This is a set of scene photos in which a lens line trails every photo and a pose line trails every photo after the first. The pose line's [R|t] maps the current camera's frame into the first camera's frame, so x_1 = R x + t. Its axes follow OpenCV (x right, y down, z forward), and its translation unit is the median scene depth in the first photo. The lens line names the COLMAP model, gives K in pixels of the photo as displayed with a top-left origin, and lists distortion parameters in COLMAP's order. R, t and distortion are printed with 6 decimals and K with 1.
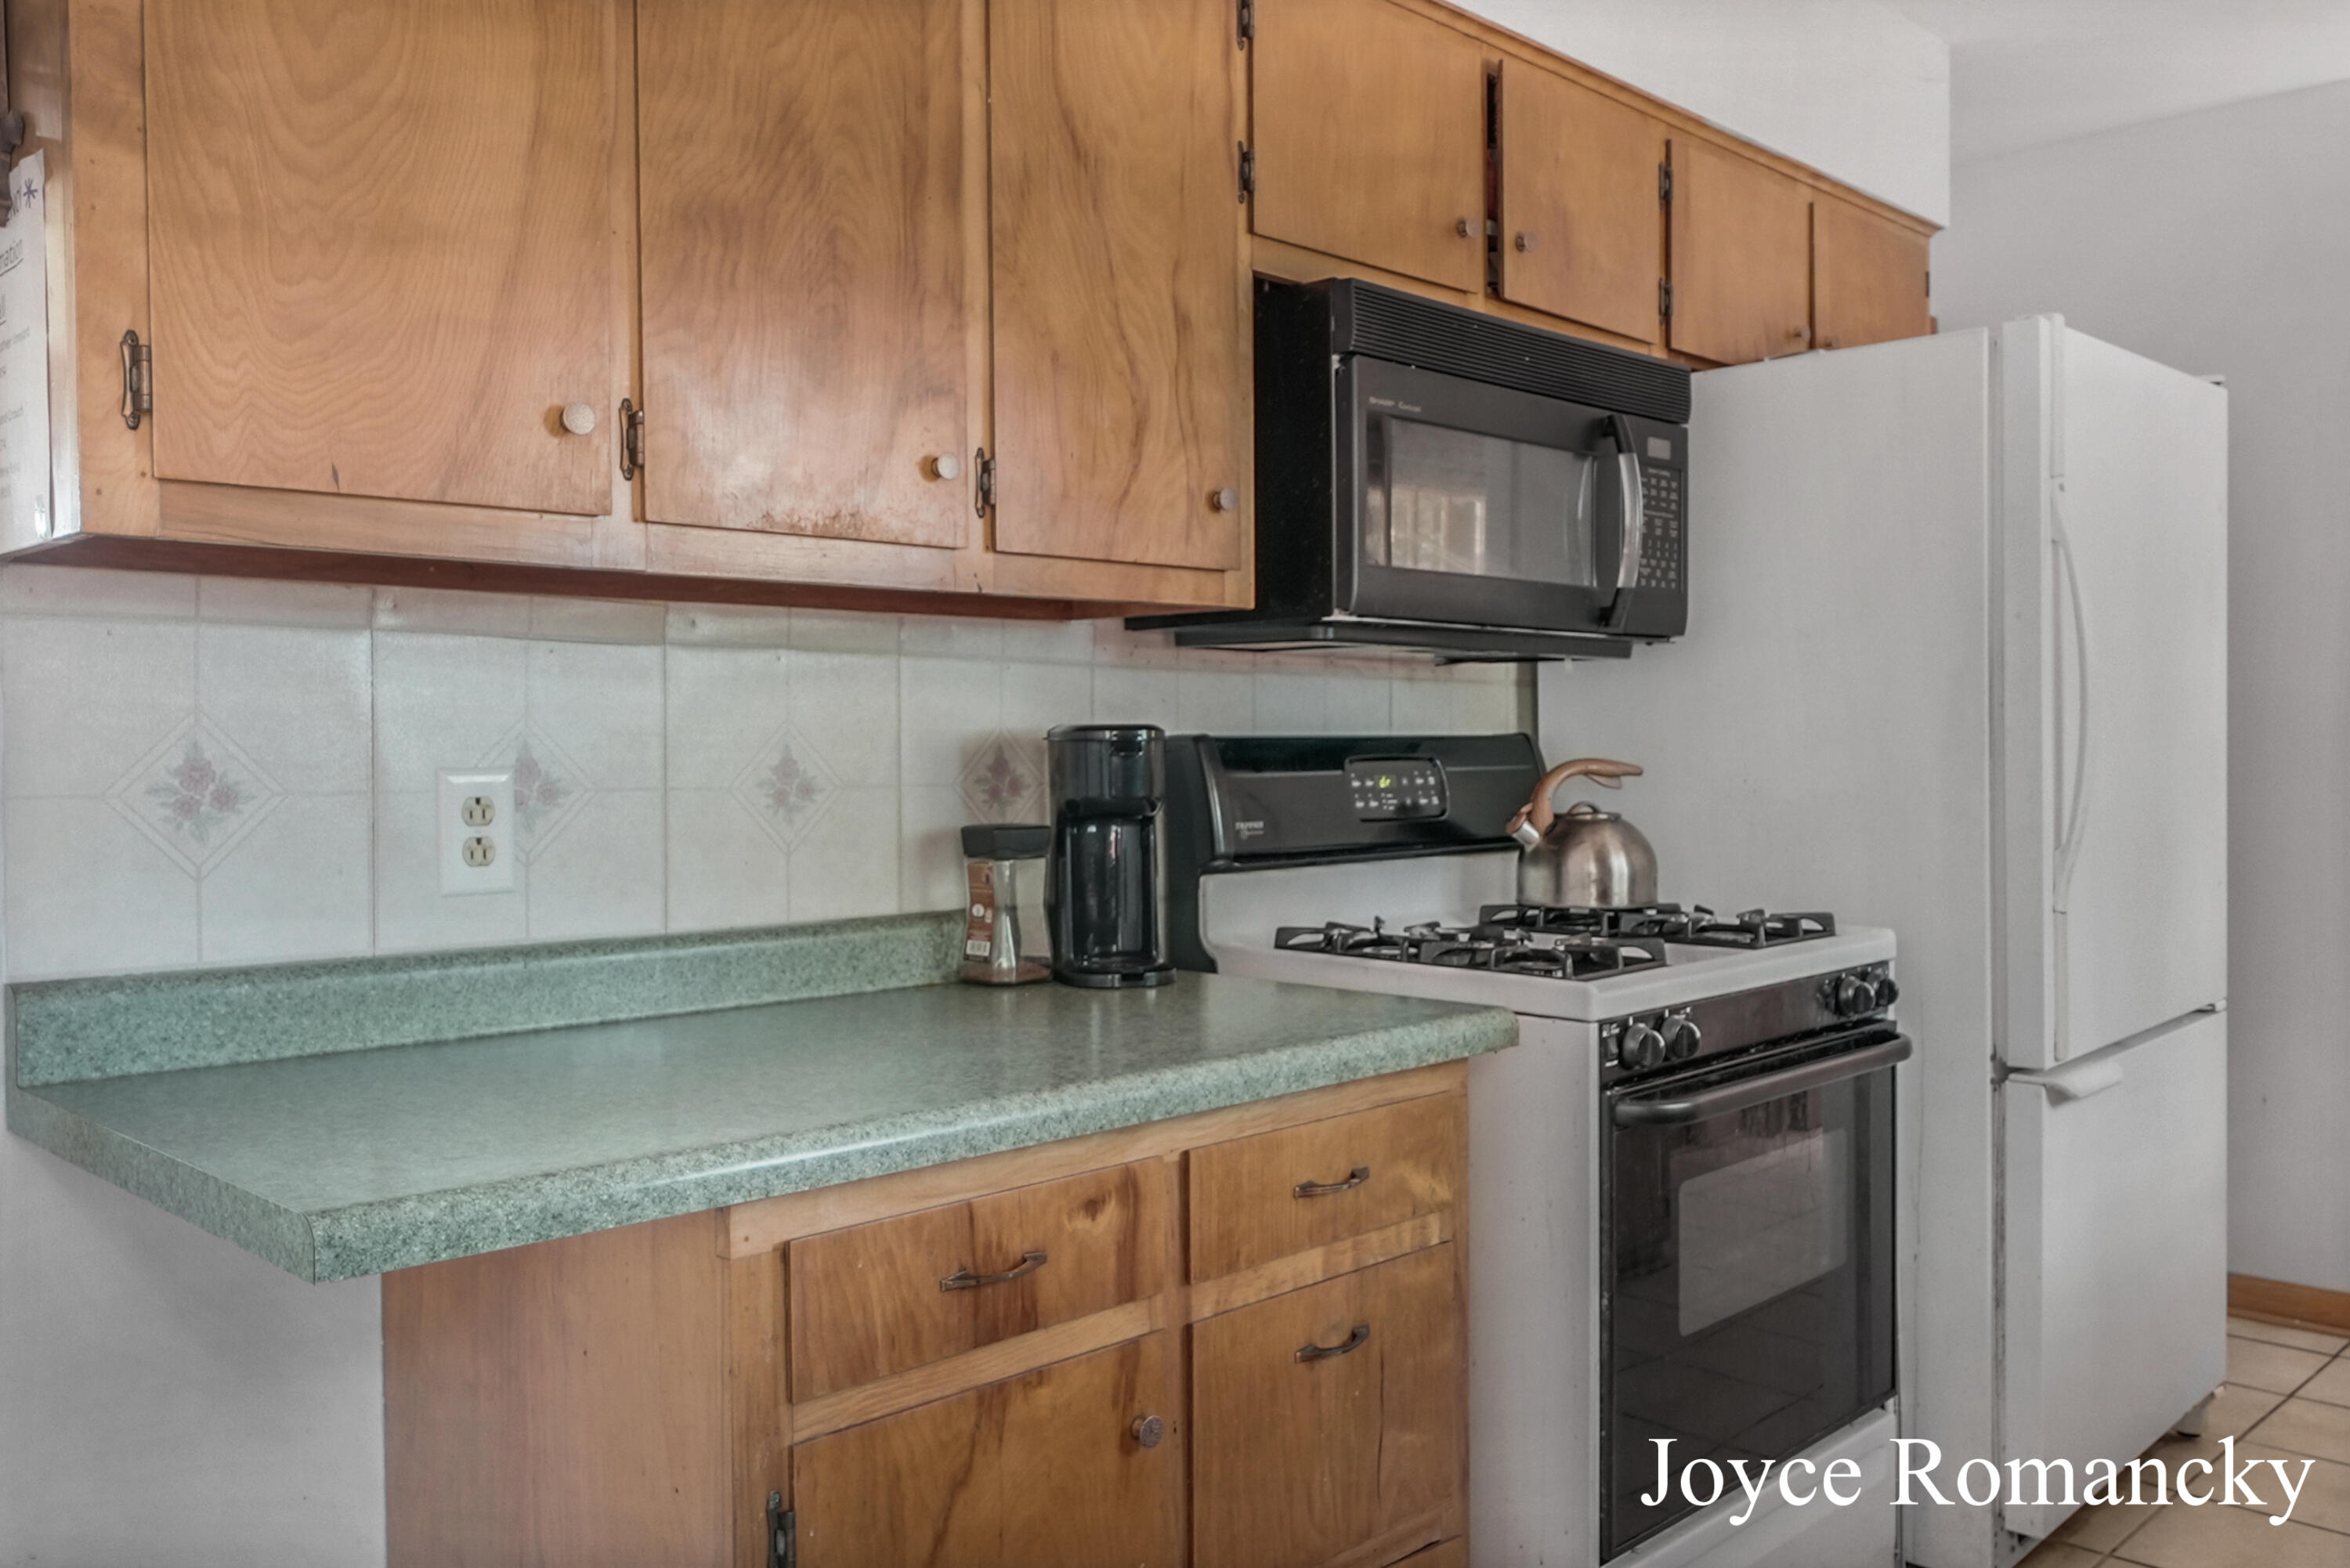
lens RADIAL K [[1906.6, 0, 1177.5], [0, 1906.6, 795.2], [0, 0, 1]] dist [-0.007290, -0.006473]
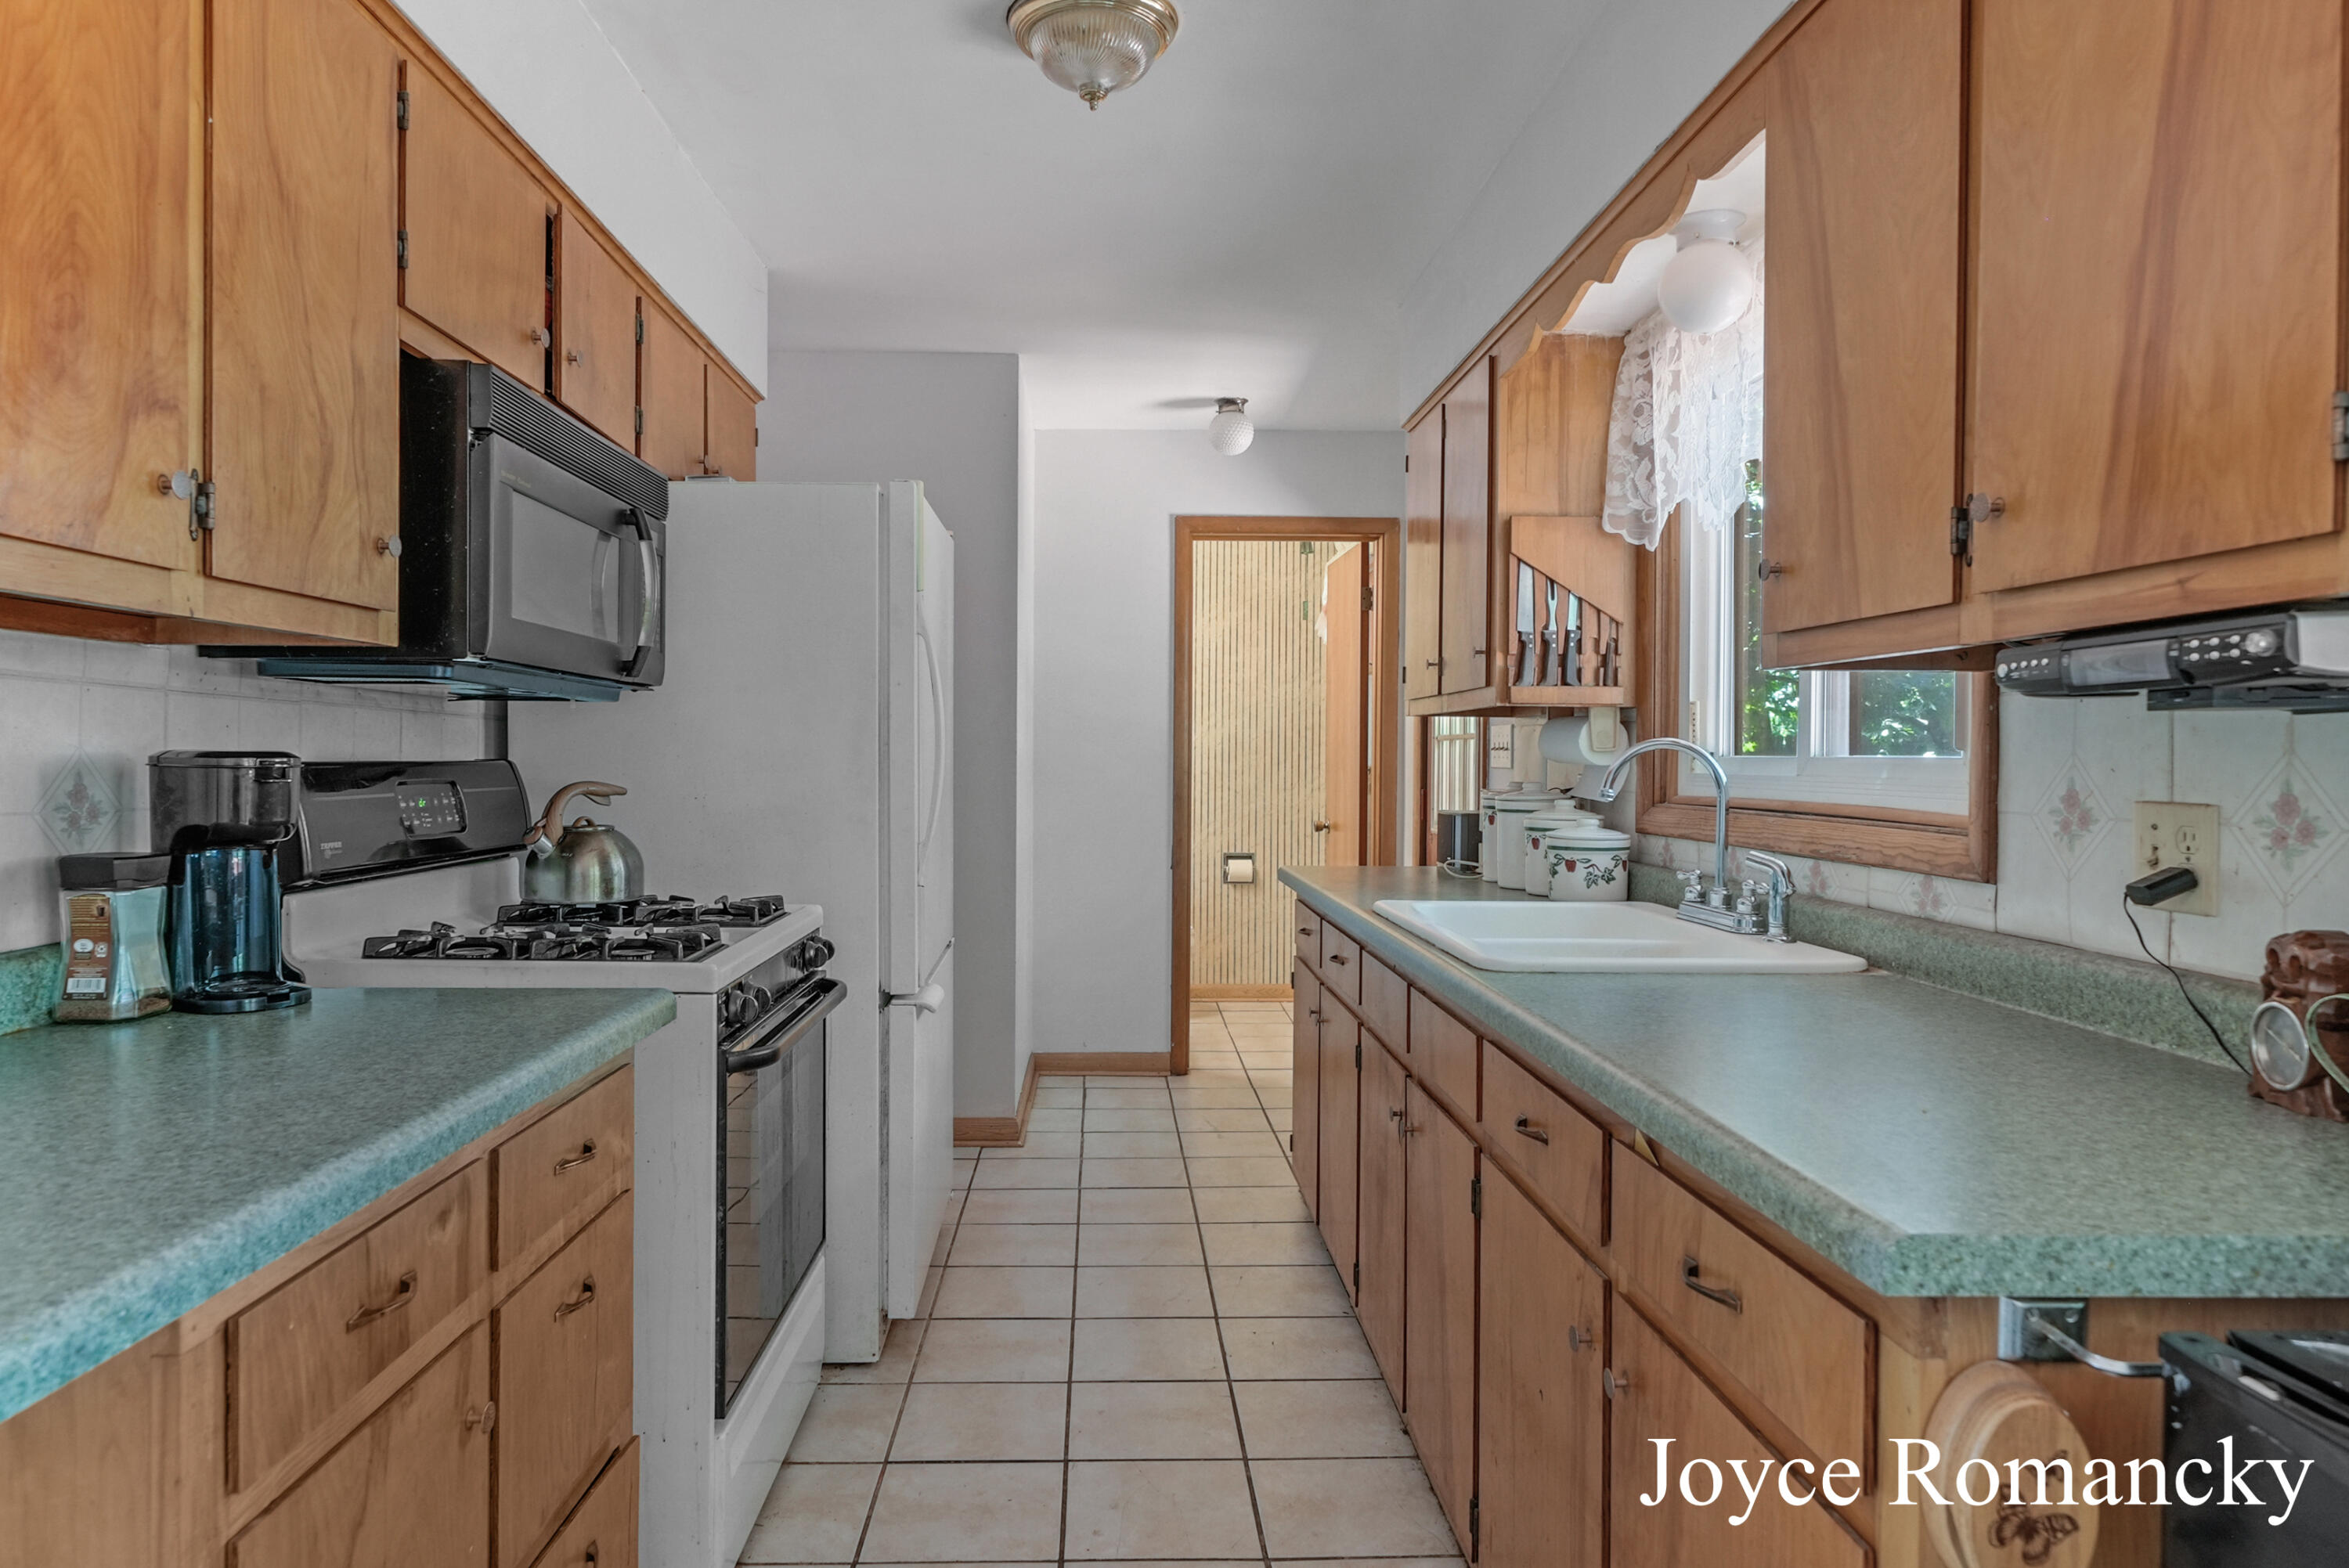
lens RADIAL K [[1424.9, 0, 1167.8], [0, 1424.9, 765.3], [0, 0, 1]] dist [-0.006376, -0.000322]
pose [[0.690649, 0.006914, 0.723157, -0.244187], [0.010982, 0.999739, -0.020046, -0.009225], [-0.723107, 0.021786, 0.690392, 0.121143]]
